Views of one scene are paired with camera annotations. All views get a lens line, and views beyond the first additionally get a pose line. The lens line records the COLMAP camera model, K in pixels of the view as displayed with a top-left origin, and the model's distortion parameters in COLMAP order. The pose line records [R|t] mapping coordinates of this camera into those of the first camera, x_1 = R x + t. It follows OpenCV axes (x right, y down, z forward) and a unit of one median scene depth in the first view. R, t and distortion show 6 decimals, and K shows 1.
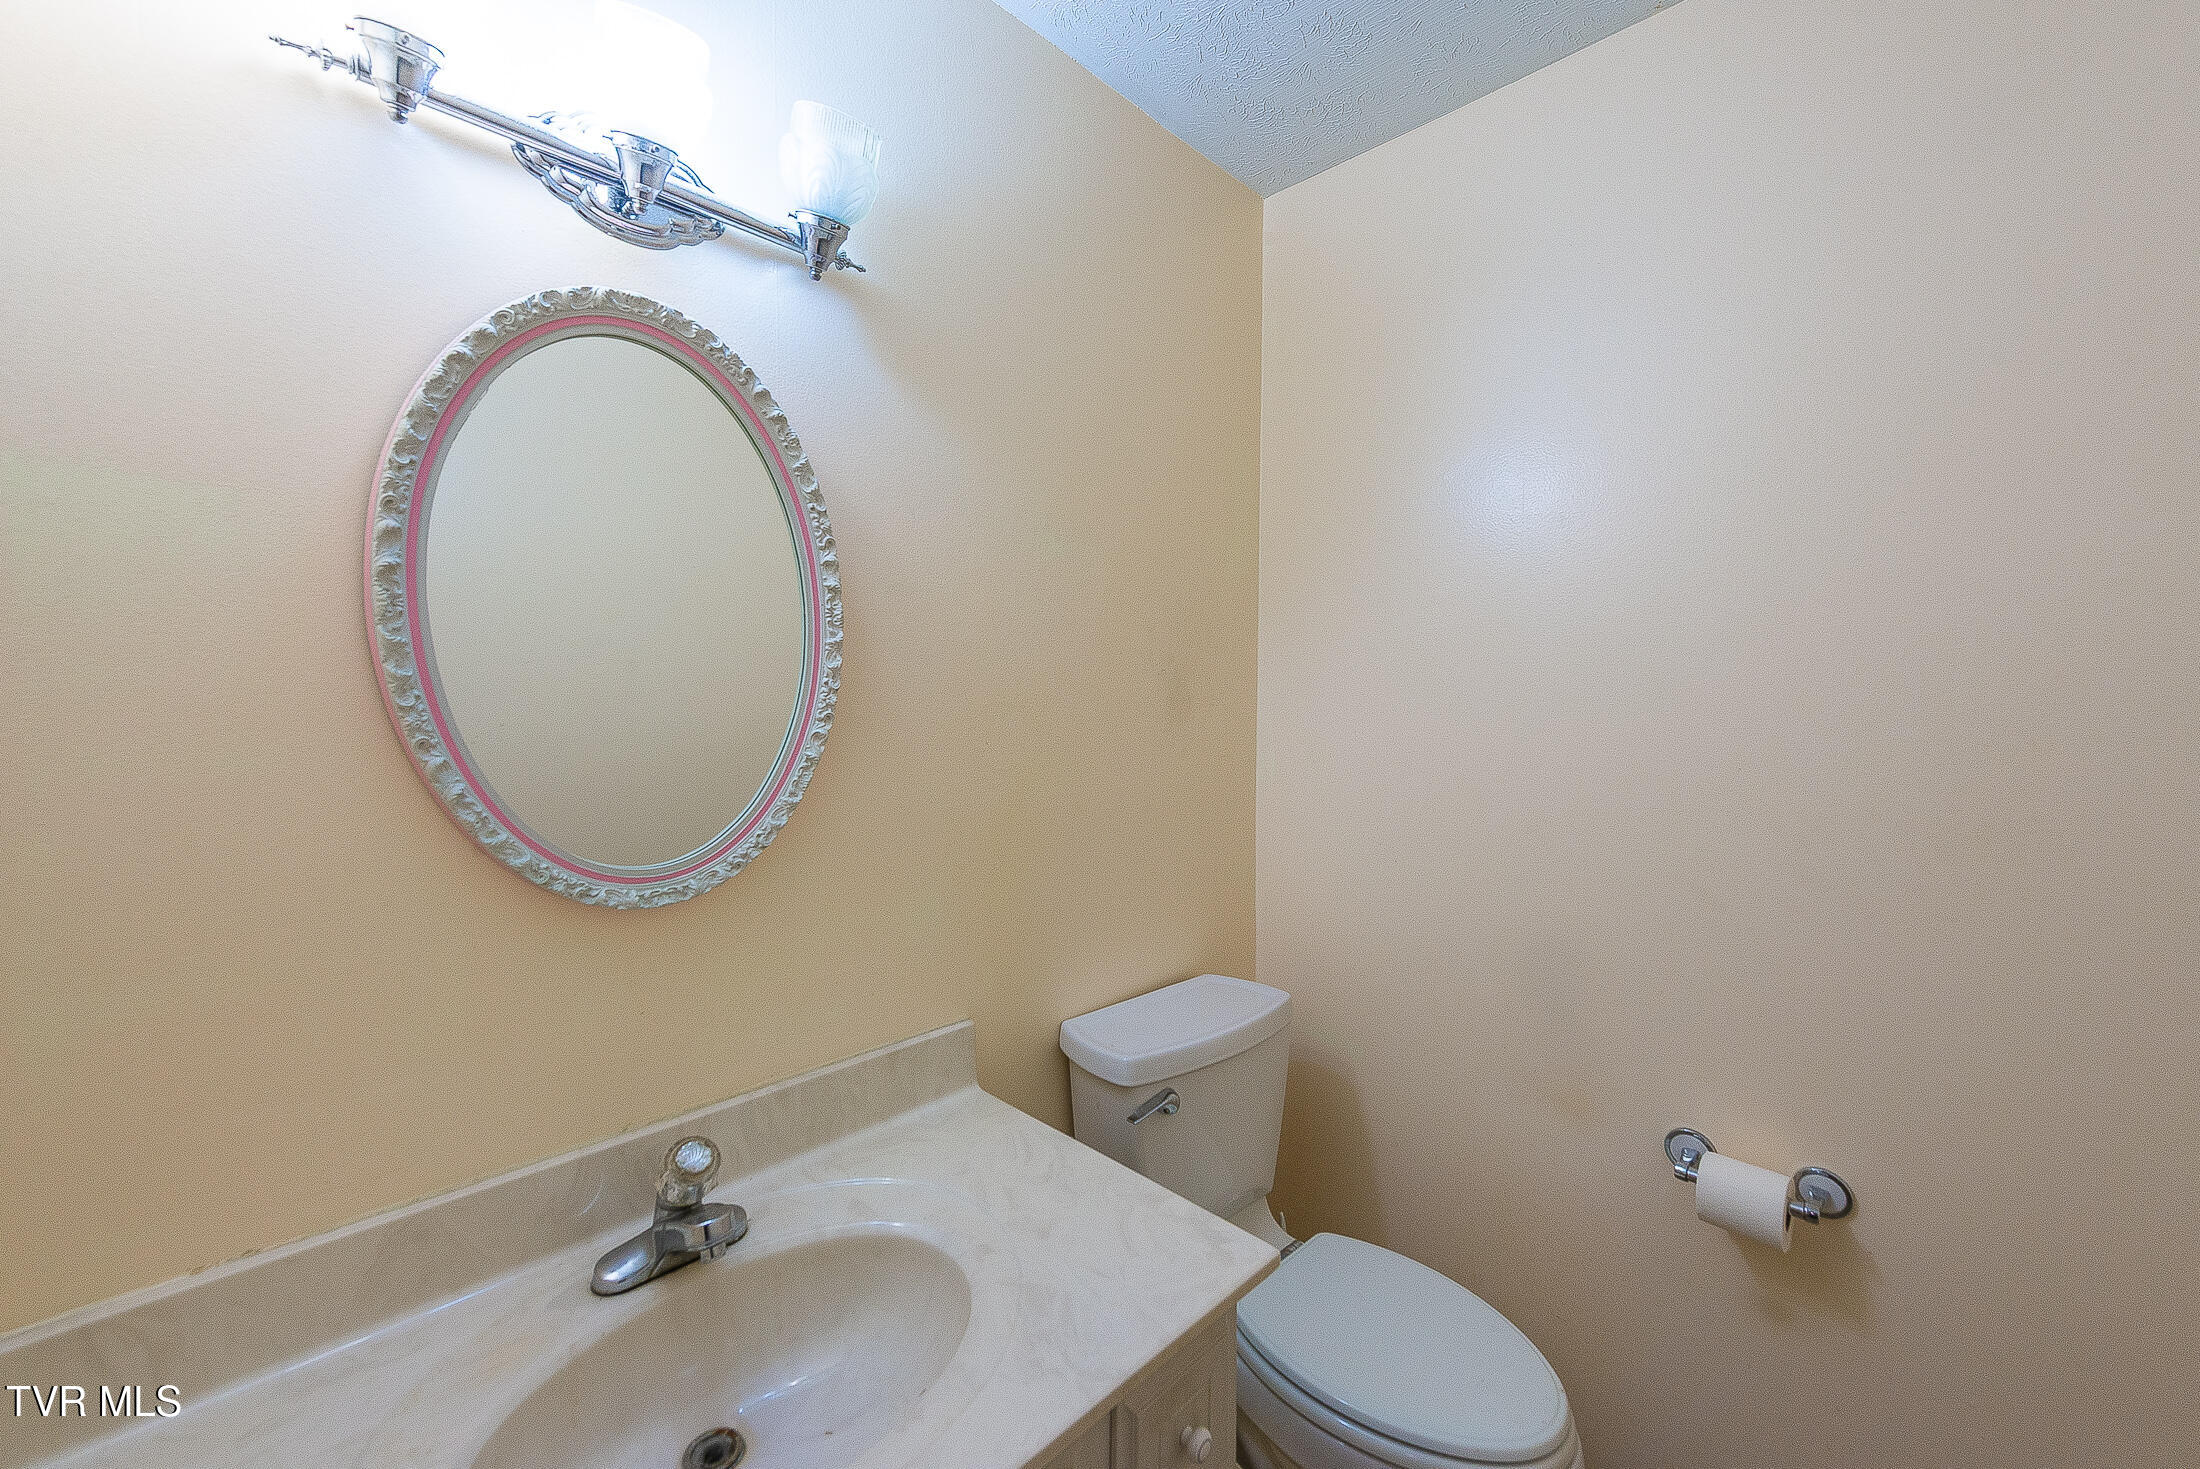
lens RADIAL K [[866.7, 0, 1092.6], [0, 866.7, 724.2], [0, 0, 1]] dist [0.015100, -0.006222]
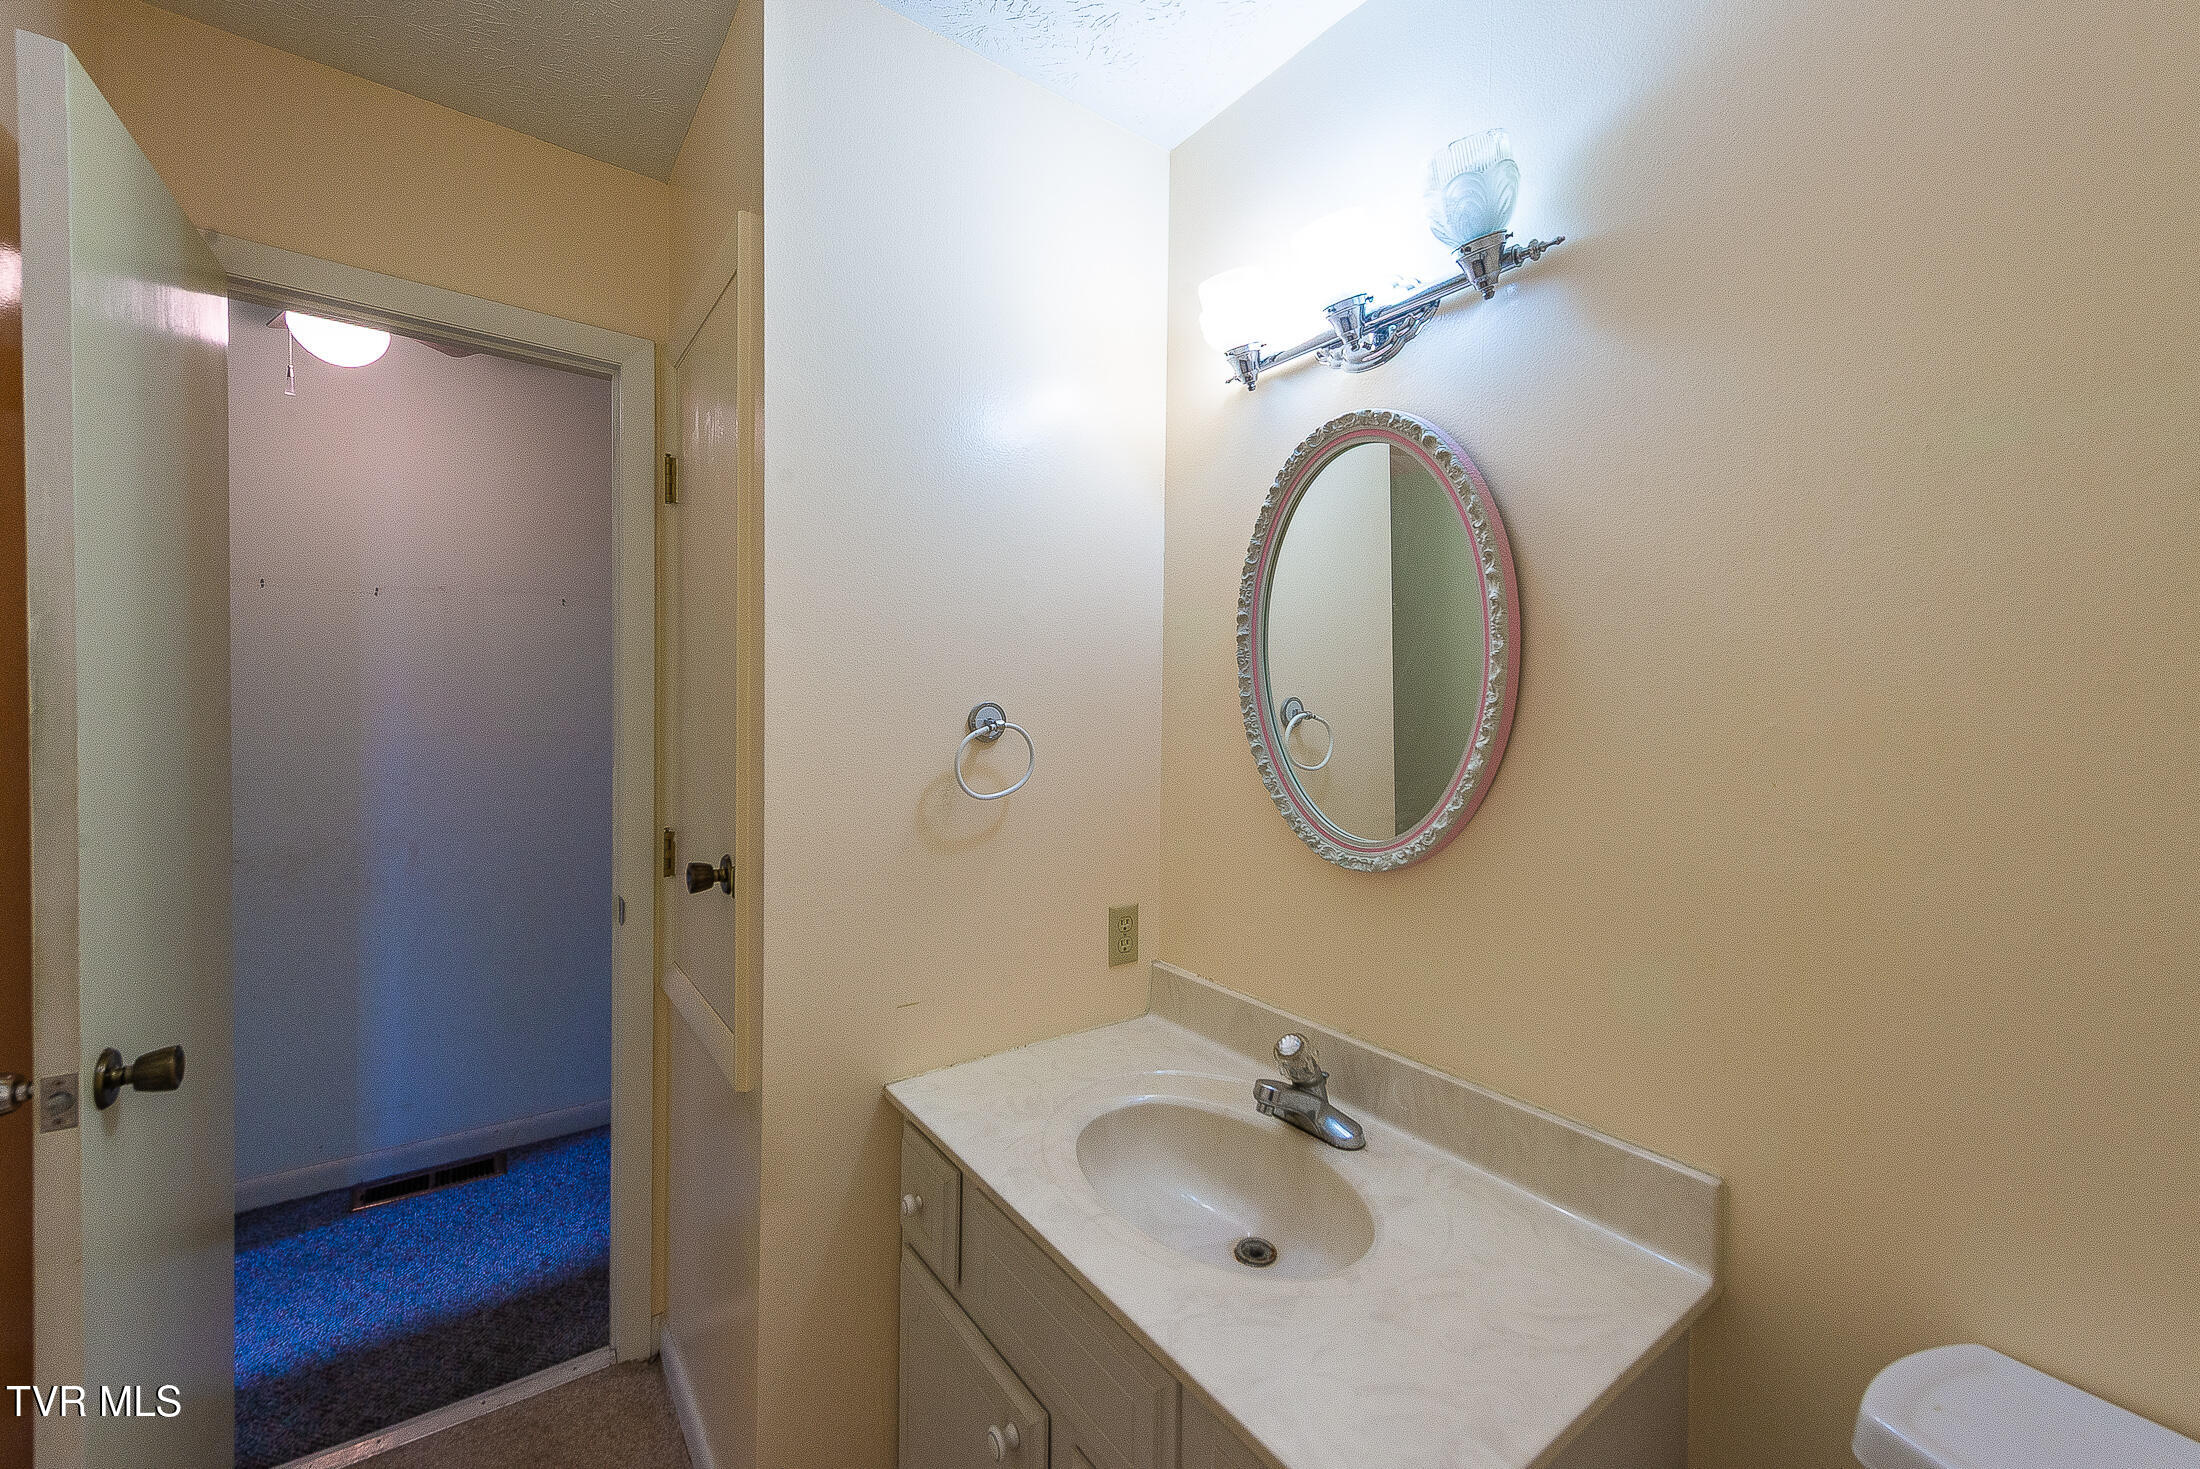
lens RADIAL K [[866.7, 0, 1092.6], [0, 866.7, 724.2], [0, 0, 1]] dist [0.015100, -0.006222]
pose [[-0.171489, 0.014159, -0.985084, 0.811535], [-0.048474, 0.998564, 0.022792, -0.018152], [0.983993, 0.051660, -0.170557, 0.790227]]
